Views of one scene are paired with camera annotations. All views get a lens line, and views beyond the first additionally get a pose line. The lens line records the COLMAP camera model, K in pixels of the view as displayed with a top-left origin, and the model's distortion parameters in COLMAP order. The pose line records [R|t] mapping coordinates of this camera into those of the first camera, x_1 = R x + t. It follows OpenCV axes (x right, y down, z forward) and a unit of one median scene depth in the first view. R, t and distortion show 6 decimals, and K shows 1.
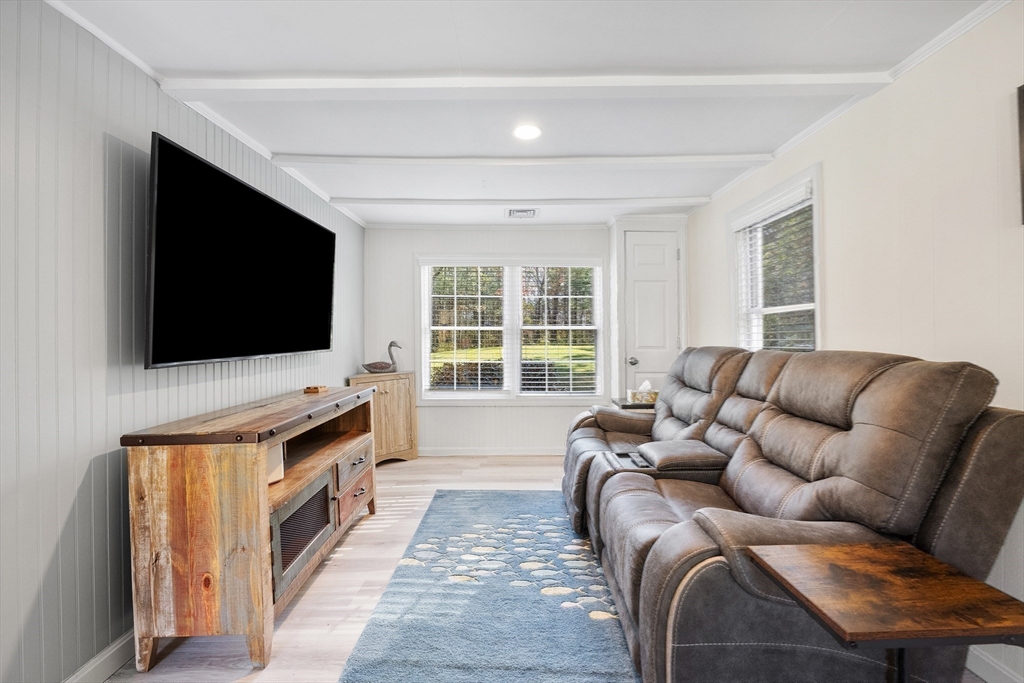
lens RADIAL K [[409.6, 0, 515.5], [0, 409.6, 336.3], [0, 0, 1]] dist [-0.017944, -0.000027]
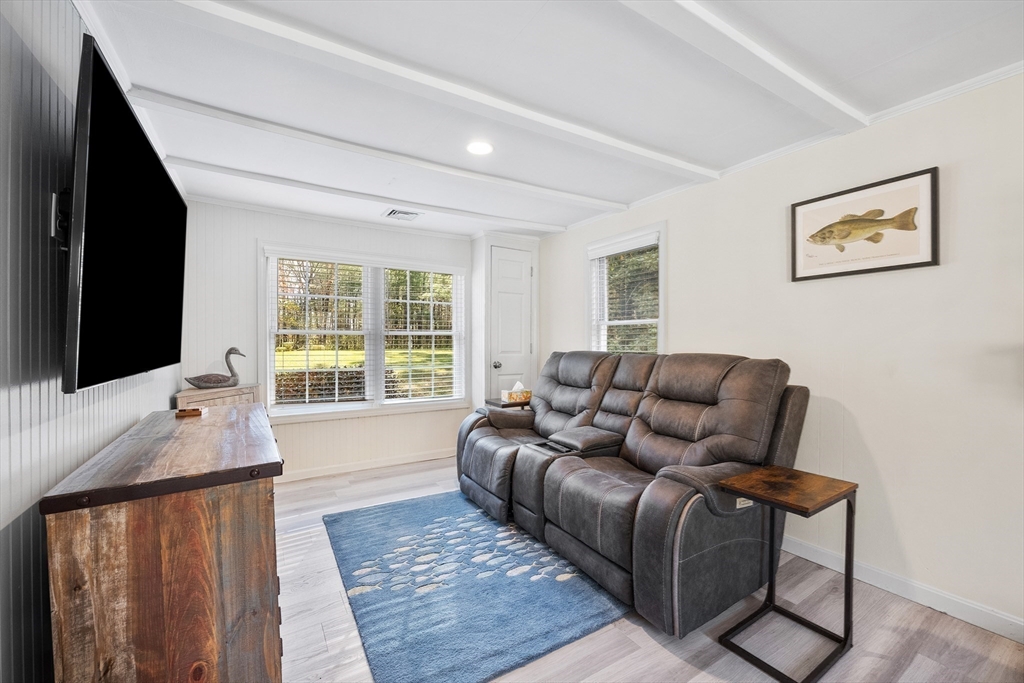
lens RADIAL K [[412.0, 0, 517.7], [0, 412.0, 346.4], [0, 0, 1]] dist [-0.020274, 0.000090]
pose [[0.852418, -0.002412, 0.522856, -0.435316], [-0.004416, 0.999920, 0.011812, -0.003702], [-0.522843, -0.012378, 0.852339, 0.043553]]
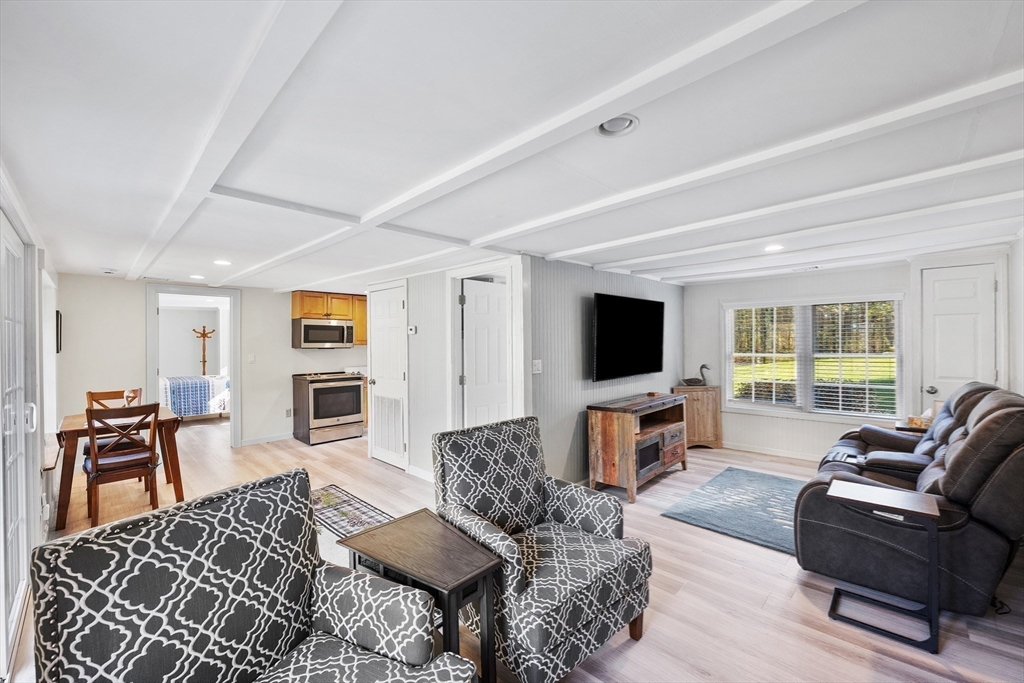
lens RADIAL K [[412.0, 0, 517.7], [0, 412.0, 346.4], [0, 0, 1]] dist [-0.020274, 0.000090]
pose [[0.717621, 0.000052, -0.696434, 0.438887], [0.008052, 0.999933, 0.008372, -0.126643], [0.696388, -0.011616, 0.717572, -0.909012]]
